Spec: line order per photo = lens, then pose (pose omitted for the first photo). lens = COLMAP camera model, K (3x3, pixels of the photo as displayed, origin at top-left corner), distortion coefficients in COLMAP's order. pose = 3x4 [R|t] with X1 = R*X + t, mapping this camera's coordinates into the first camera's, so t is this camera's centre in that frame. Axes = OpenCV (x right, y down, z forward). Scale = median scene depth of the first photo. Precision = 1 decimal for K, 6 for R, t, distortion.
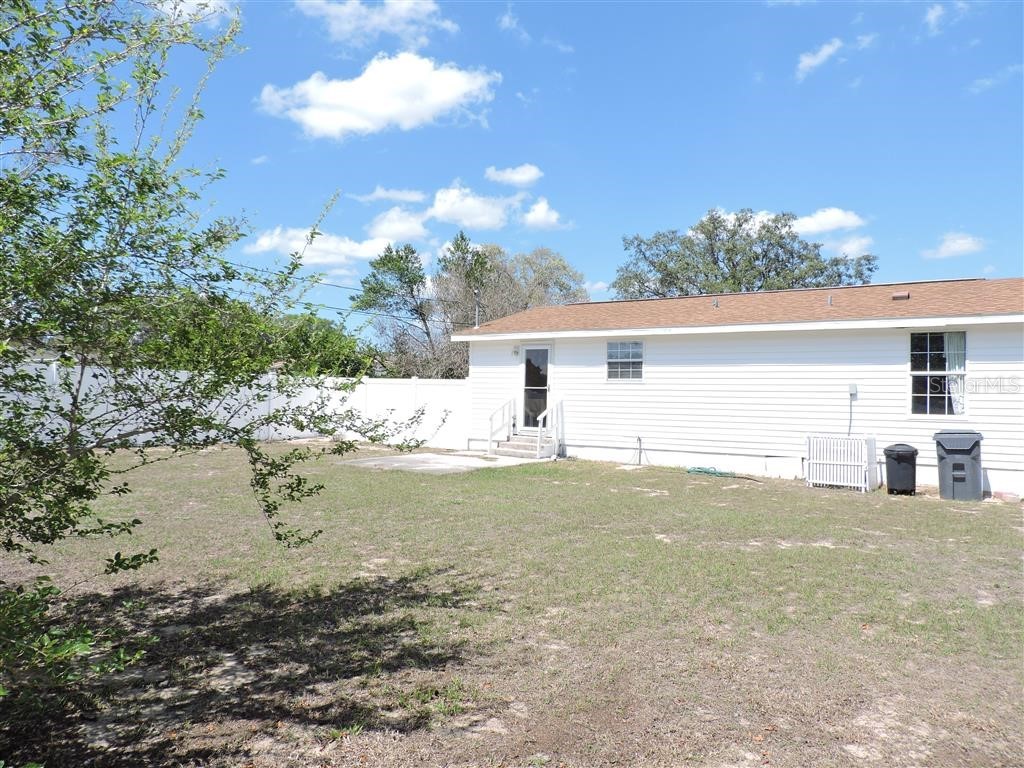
lens RADIAL K [[718.5, 0, 512.0], [0, 718.5, 384.0], [0, 0, 1]] dist [-0.078261, 0.000843]
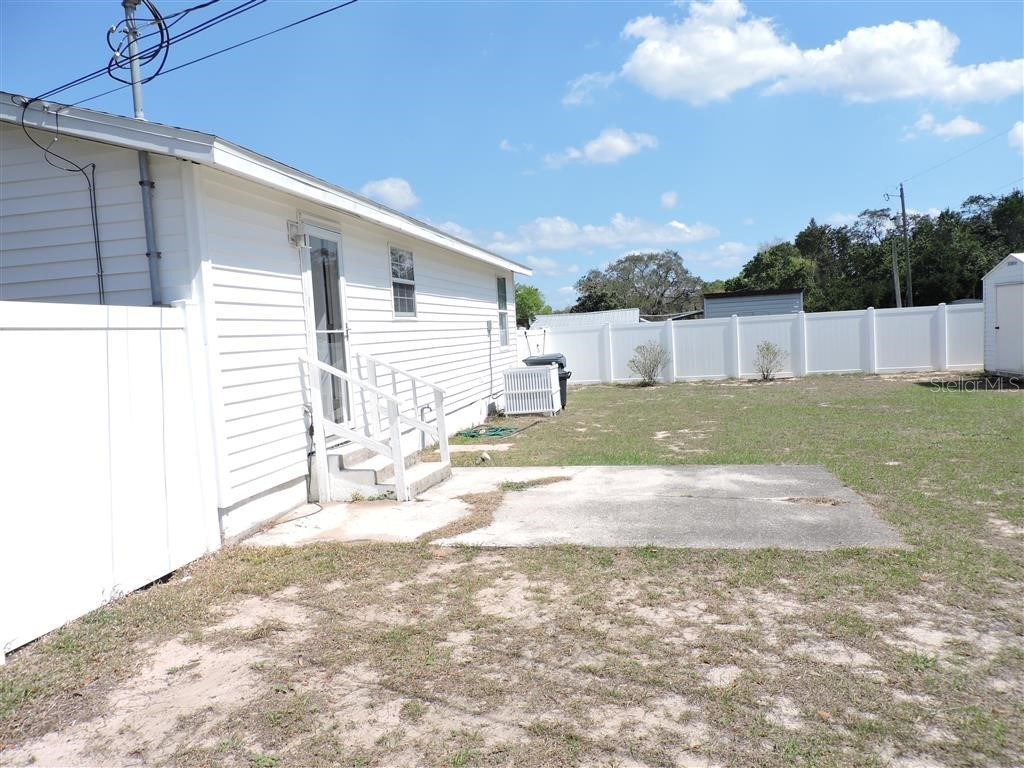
lens RADIAL K [[718.5, 0, 512.0], [0, 718.5, 384.0], [0, 0, 1]] dist [-0.078261, 0.000843]
pose [[-0.381196, -0.066321, 0.922112, -0.402334], [0.029060, 0.996071, 0.083653, 0.004203], [-0.924038, 0.058685, -0.377771, 1.079760]]
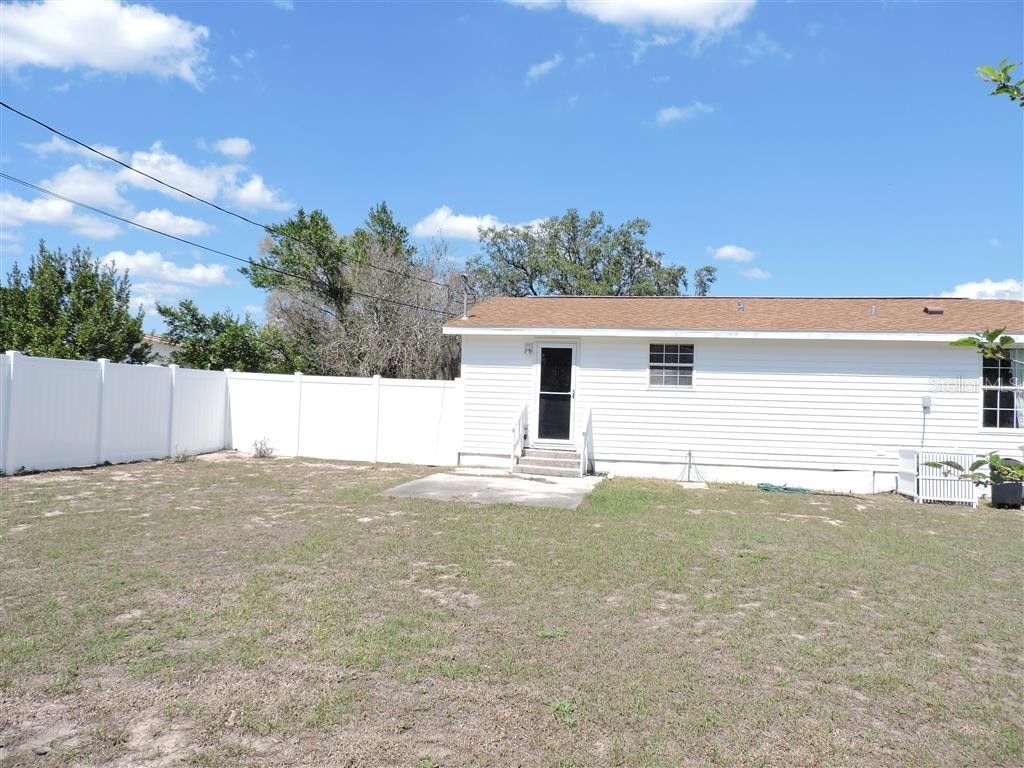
lens RADIAL K [[729.1, 0, 512.0], [0, 729.1, 384.0], [0, 0, 1]] dist [-0.025246, 0.001635]
pose [[0.922961, 0.017605, 0.384490, -0.354753], [-0.020624, 0.999780, 0.003729, -0.007781], [-0.384340, -0.011372, 0.923122, 0.222571]]
